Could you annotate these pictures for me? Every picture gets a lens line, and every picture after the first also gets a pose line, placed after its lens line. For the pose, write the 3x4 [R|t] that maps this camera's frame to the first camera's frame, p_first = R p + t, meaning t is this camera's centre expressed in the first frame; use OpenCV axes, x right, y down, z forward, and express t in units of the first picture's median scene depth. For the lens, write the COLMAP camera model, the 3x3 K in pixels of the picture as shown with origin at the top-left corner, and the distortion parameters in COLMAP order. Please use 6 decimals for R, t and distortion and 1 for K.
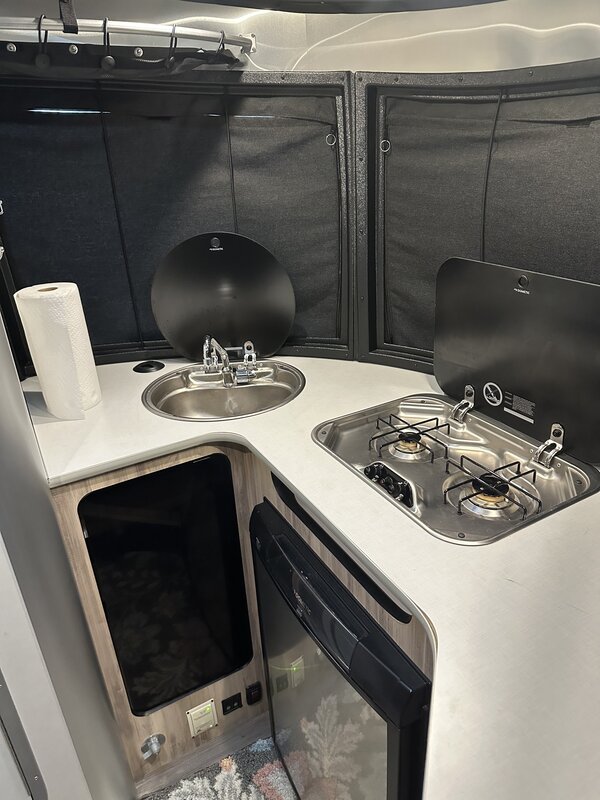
lens RADIAL K [[568.4, 0, 300.0], [0, 568.4, 400.0], [0, 0, 1]] dist [0.069061, -0.086784]
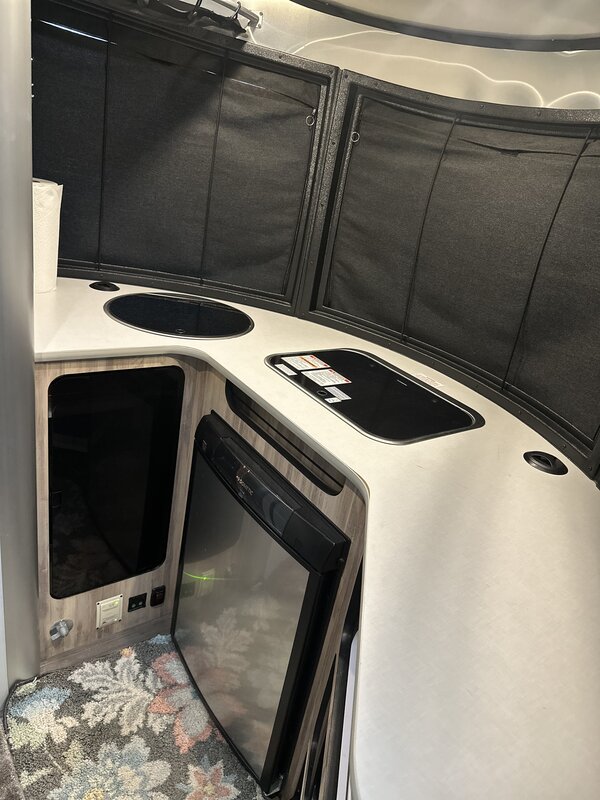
lens RADIAL K [[571.1, 0, 297.1], [0, 571.1, 401.7], [0, 0, 1]] dist [0.029541, -0.032734]
pose [[0.966664, 0.155794, 0.203196, -0.119708], [-0.157224, 0.987520, -0.009188, 0.124204], [-0.202092, -0.023065, 0.979095, -0.146585]]
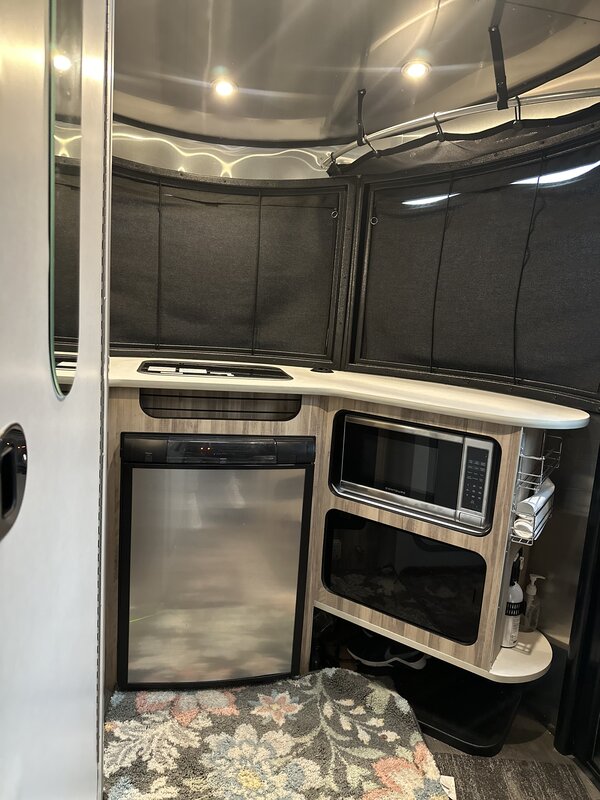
lens RADIAL K [[577.0, 0, 300.0], [0, 577.0, 400.0], [0, 0, 1]] dist [0.127697, -0.153709]
pose [[0.288629, -0.081834, 0.953937, -1.063816], [0.319366, 0.947507, -0.015346, 0.224859], [-0.902607, 0.309084, 0.299613, 0.222026]]
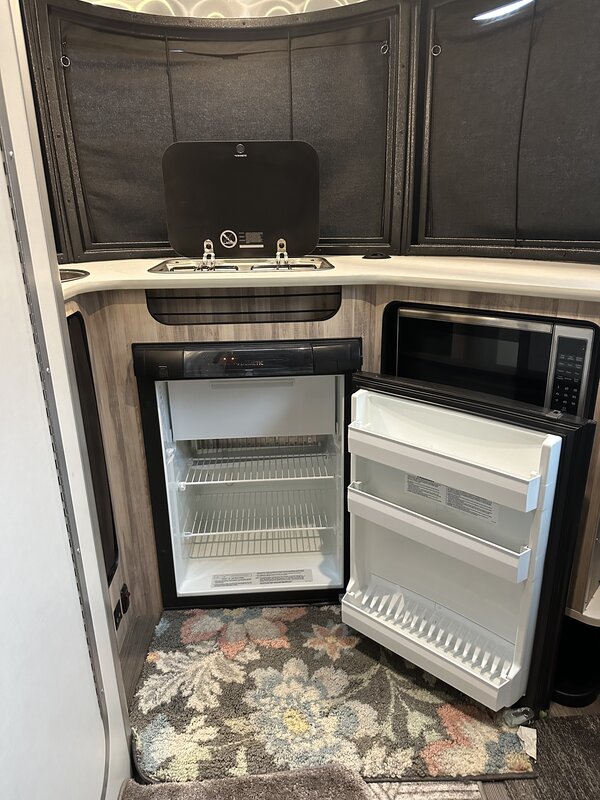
lens RADIAL K [[578.0, 0, 301.3], [0, 578.0, 400.2], [0, 0, 1]] dist [0.102798, -0.155857]
pose [[0.428608, -0.244863, 0.869677, -0.827380], [0.374024, 0.924307, 0.075912, 0.276557], [-0.822436, 0.292743, 0.487750, 0.213235]]
